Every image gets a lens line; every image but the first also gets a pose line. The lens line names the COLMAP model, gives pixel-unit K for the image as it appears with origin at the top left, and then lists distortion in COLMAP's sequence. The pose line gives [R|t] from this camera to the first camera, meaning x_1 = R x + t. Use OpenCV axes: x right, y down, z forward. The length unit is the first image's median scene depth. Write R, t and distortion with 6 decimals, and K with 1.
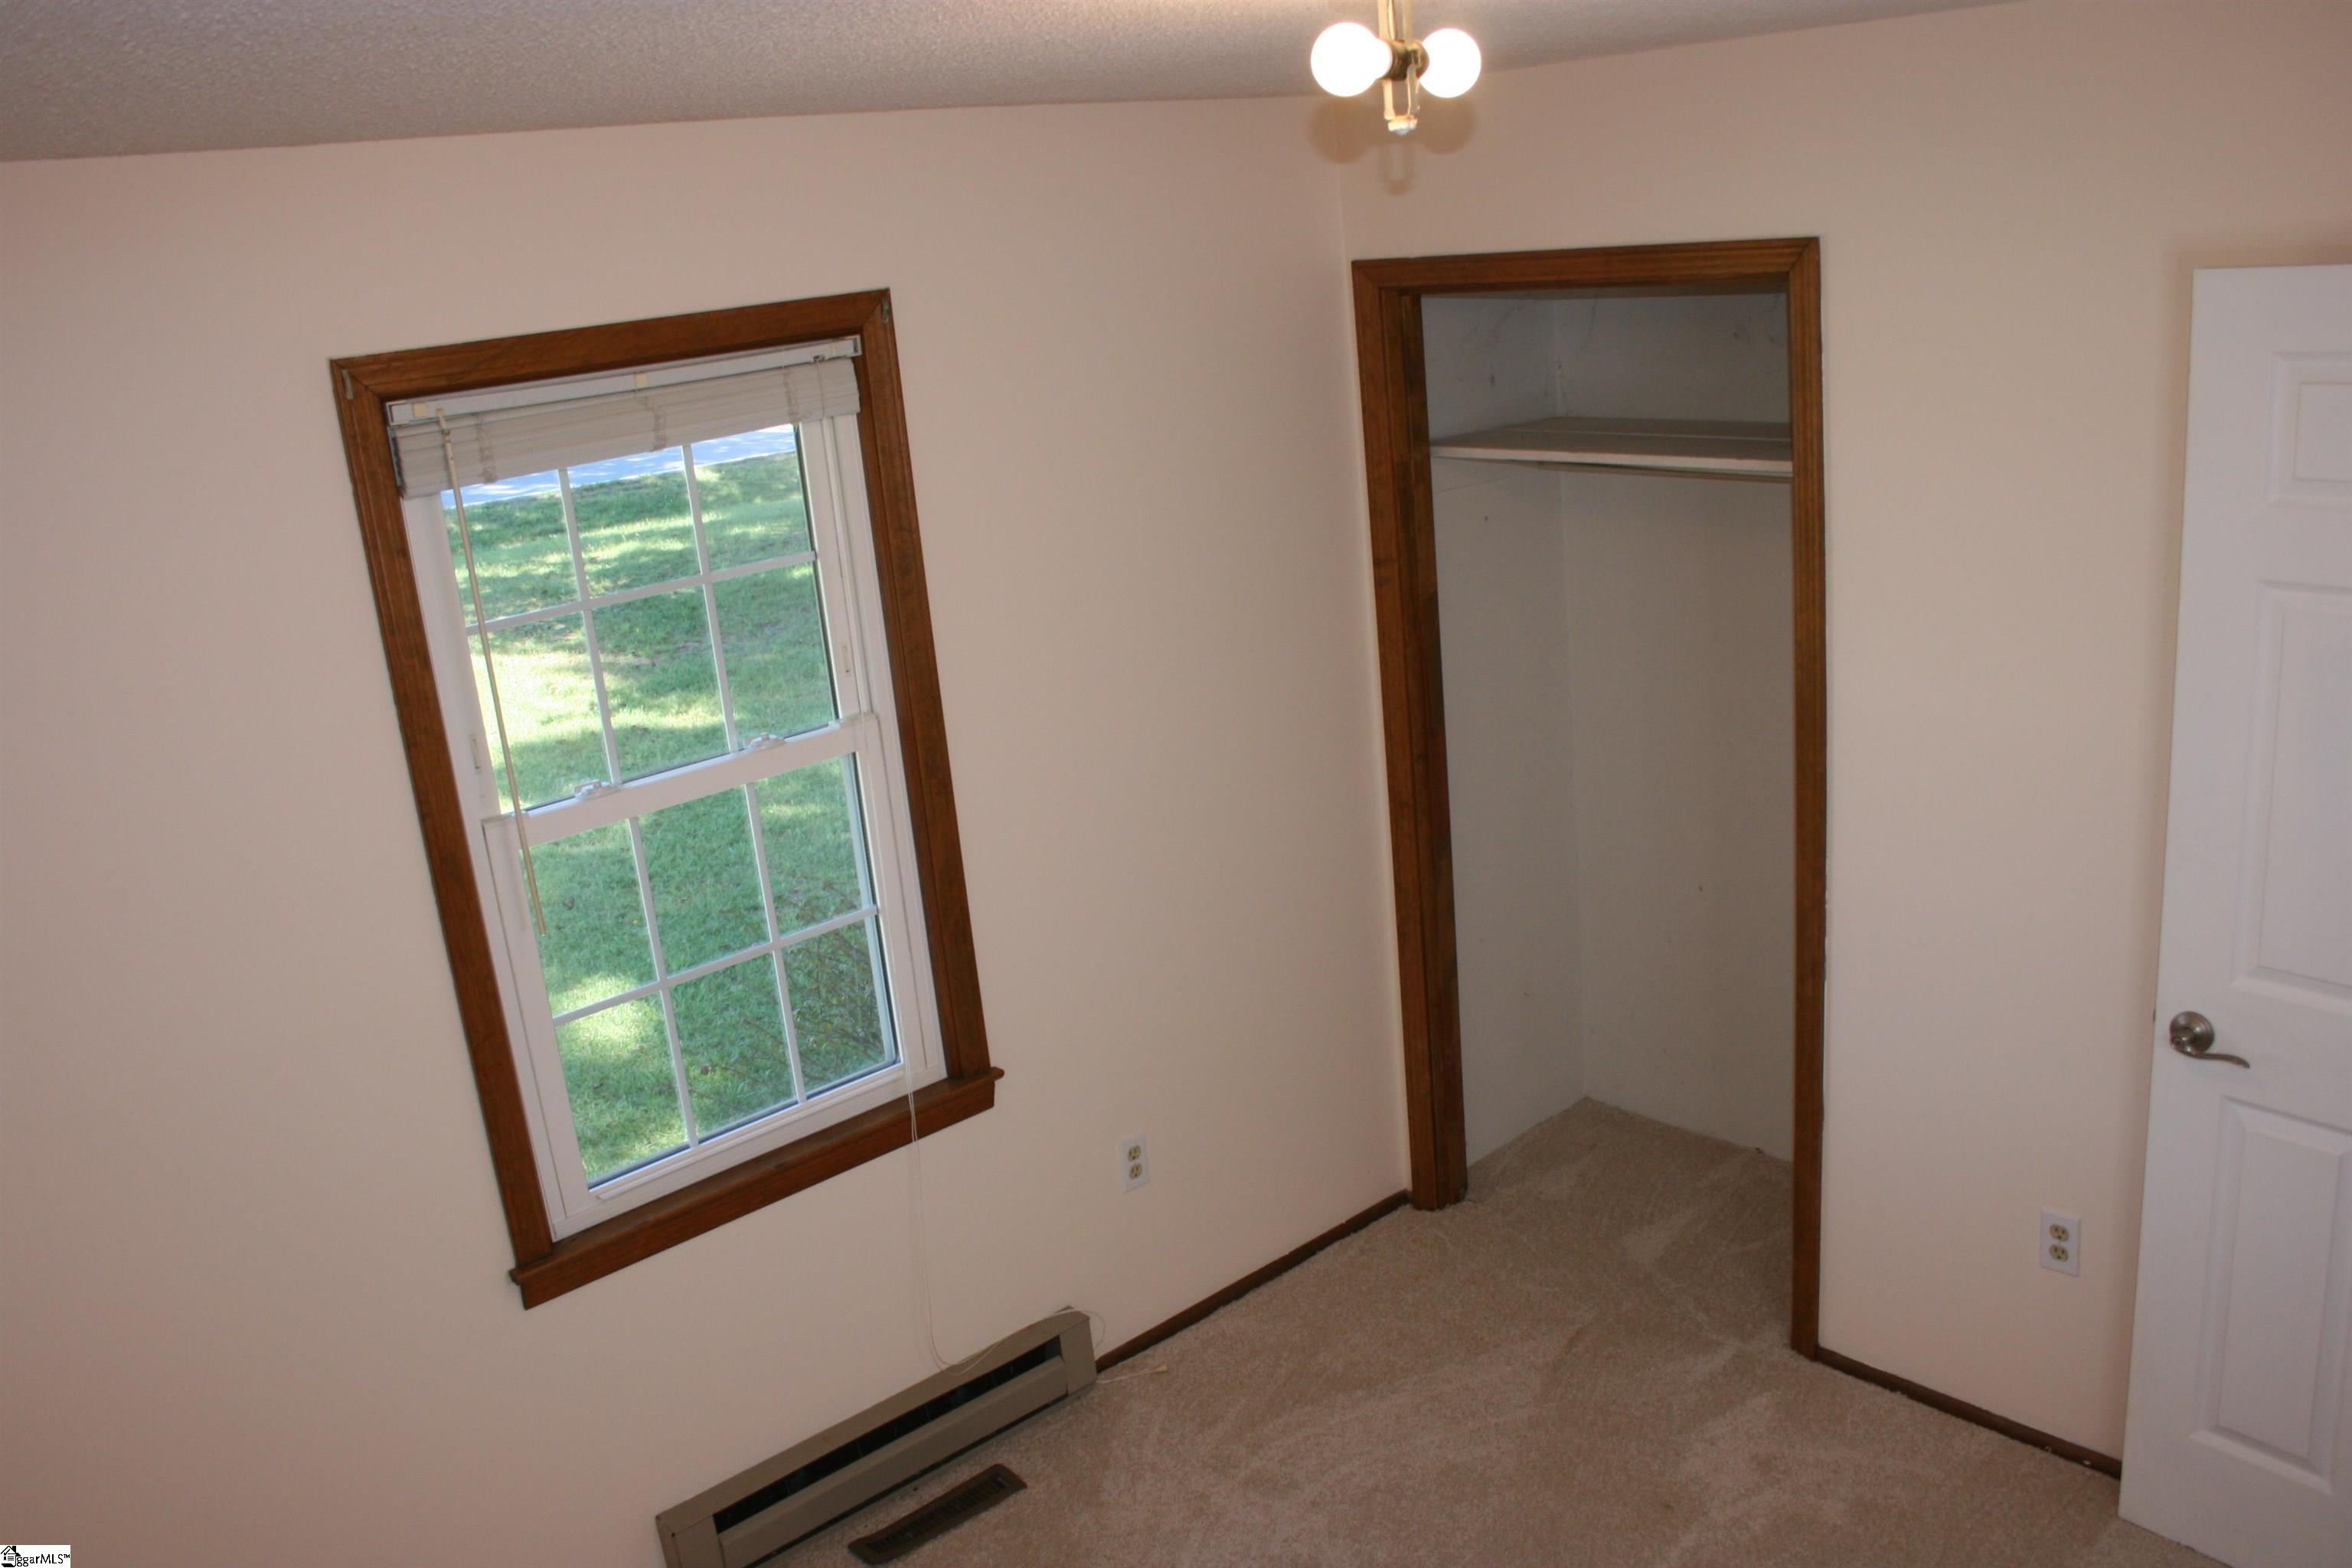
lens RADIAL K [[1923.3, 0, 1176.0], [0, 1923.3, 784.0], [0, 0, 1]] dist [-0.144358, 0.000613]
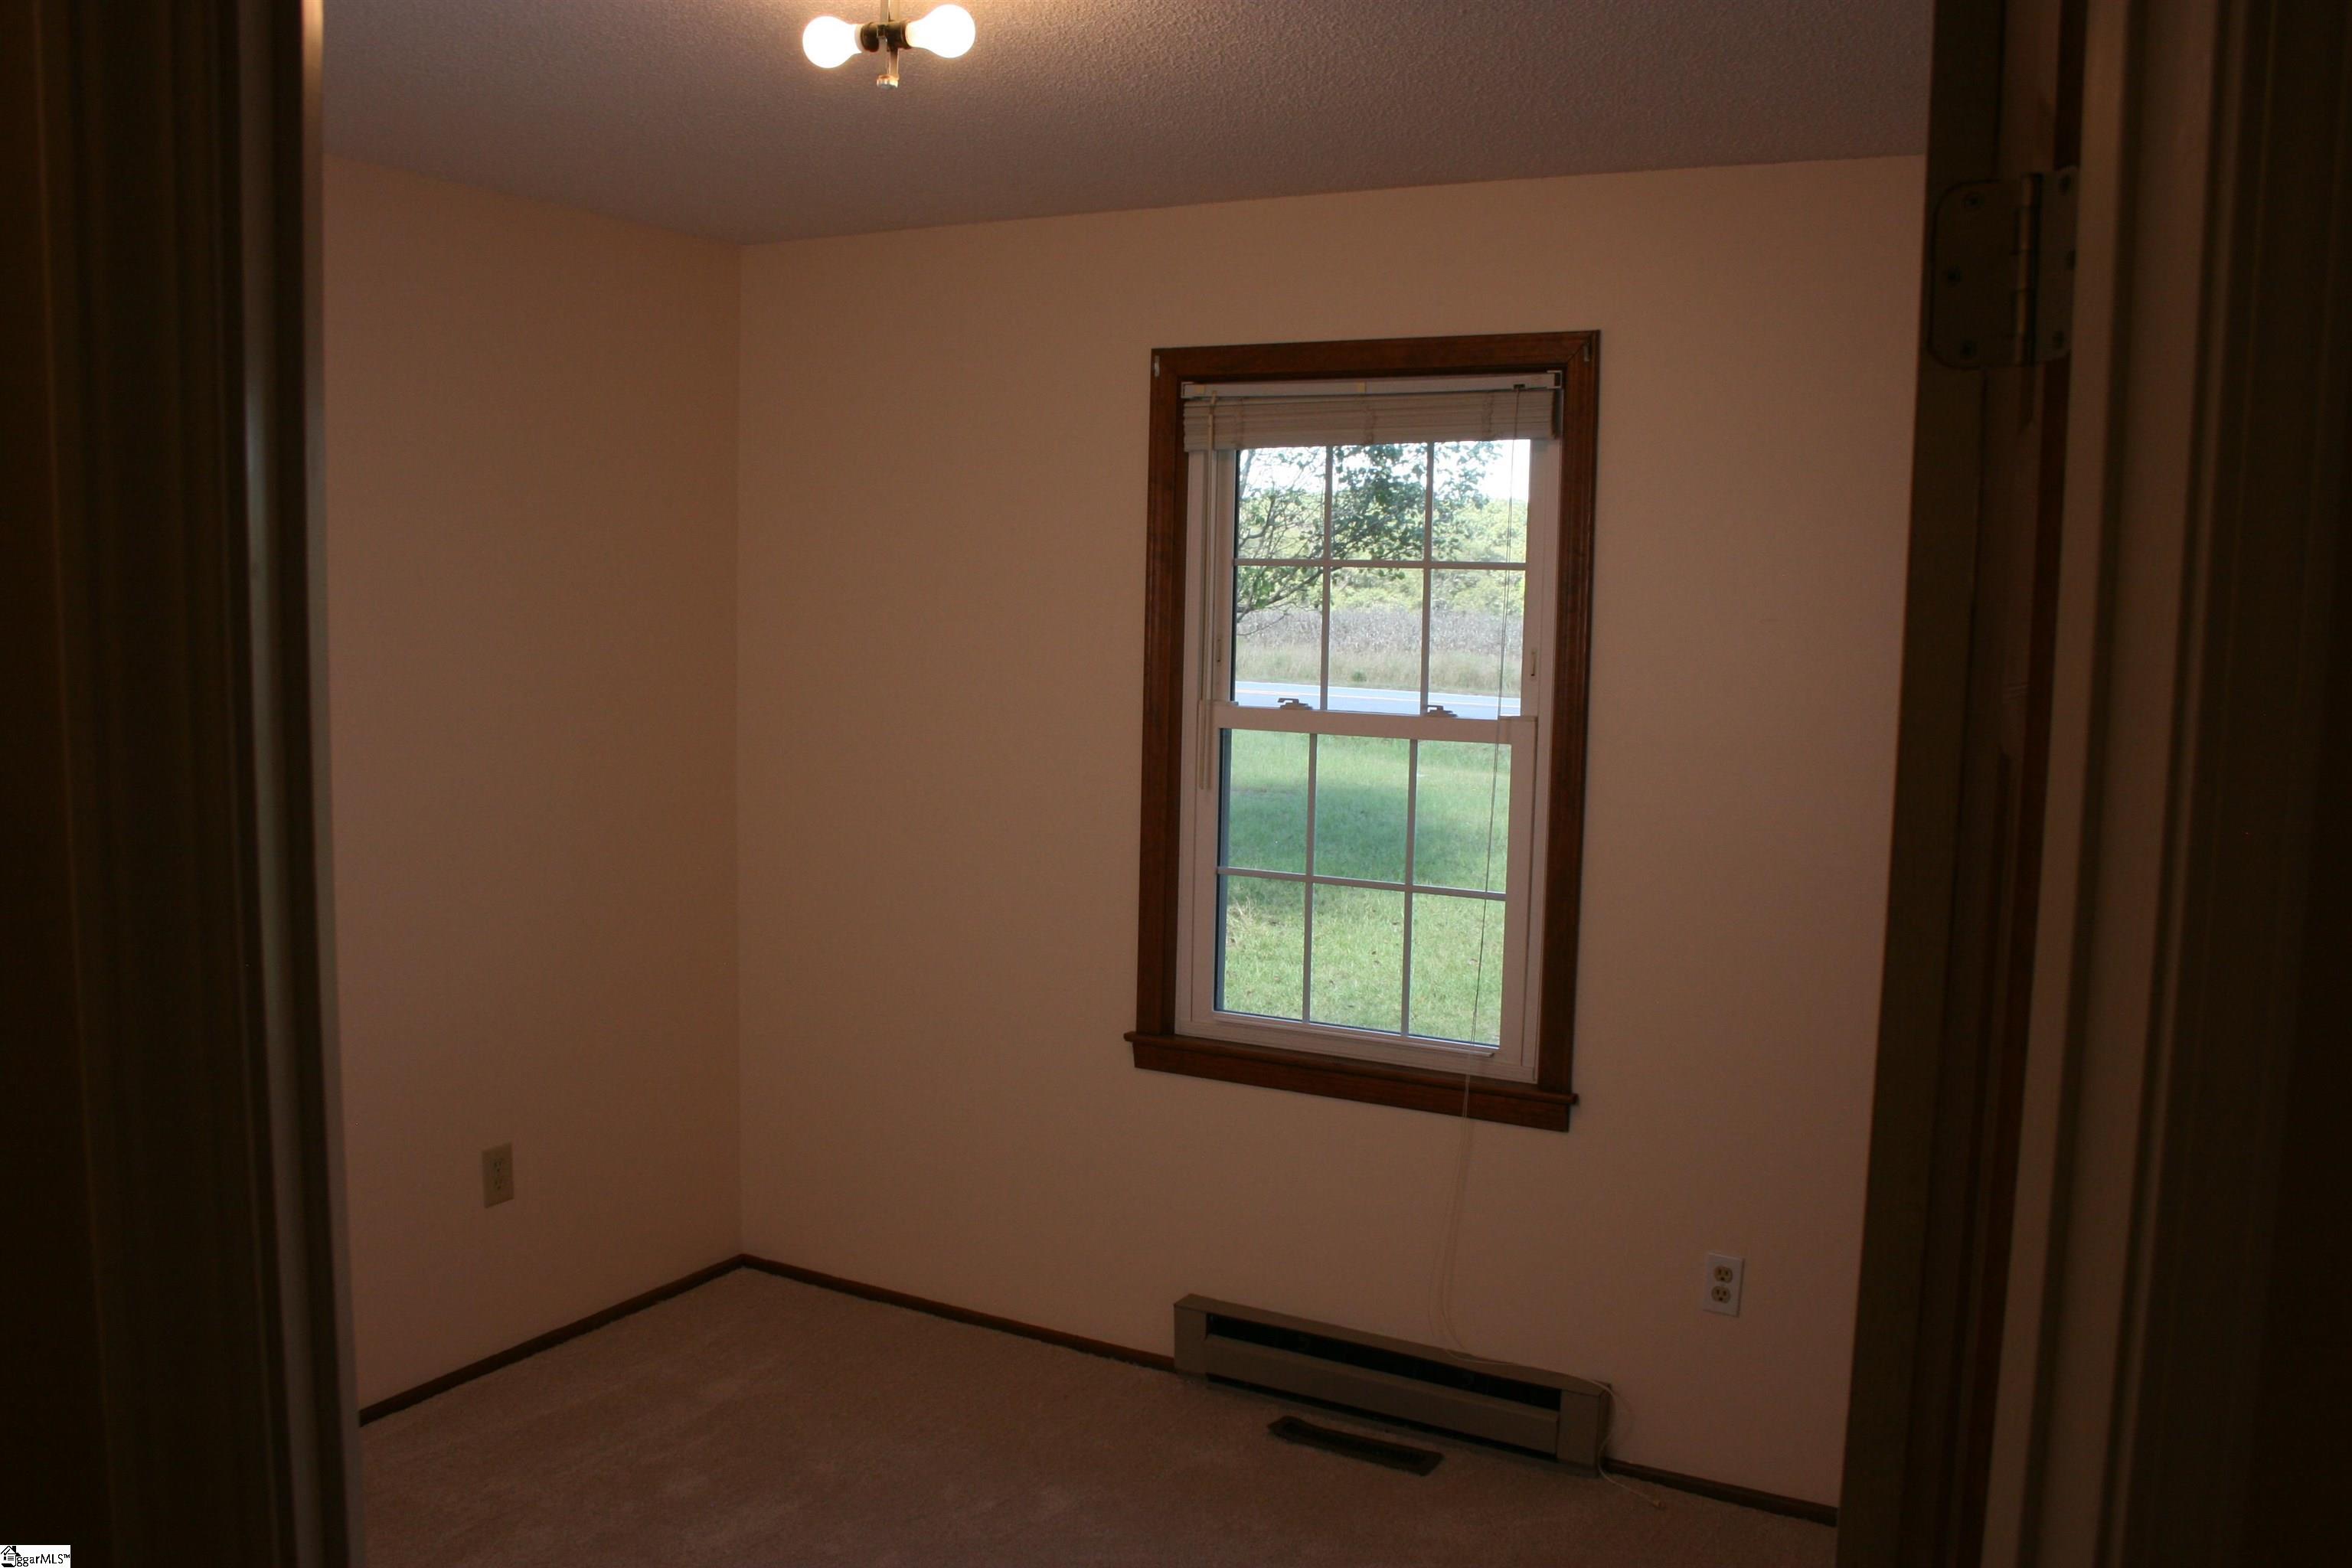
lens RADIAL K [[1942.7, 0, 1176.0], [0, 1942.7, 784.0], [0, 0, 1]] dist [-0.094924, 0.000819]
pose [[0.339132, 0.193098, -0.920708, 0.856803], [-0.314708, 0.945605, 0.082400, -0.028526], [0.886537, 0.261809, 0.381455, 0.435290]]
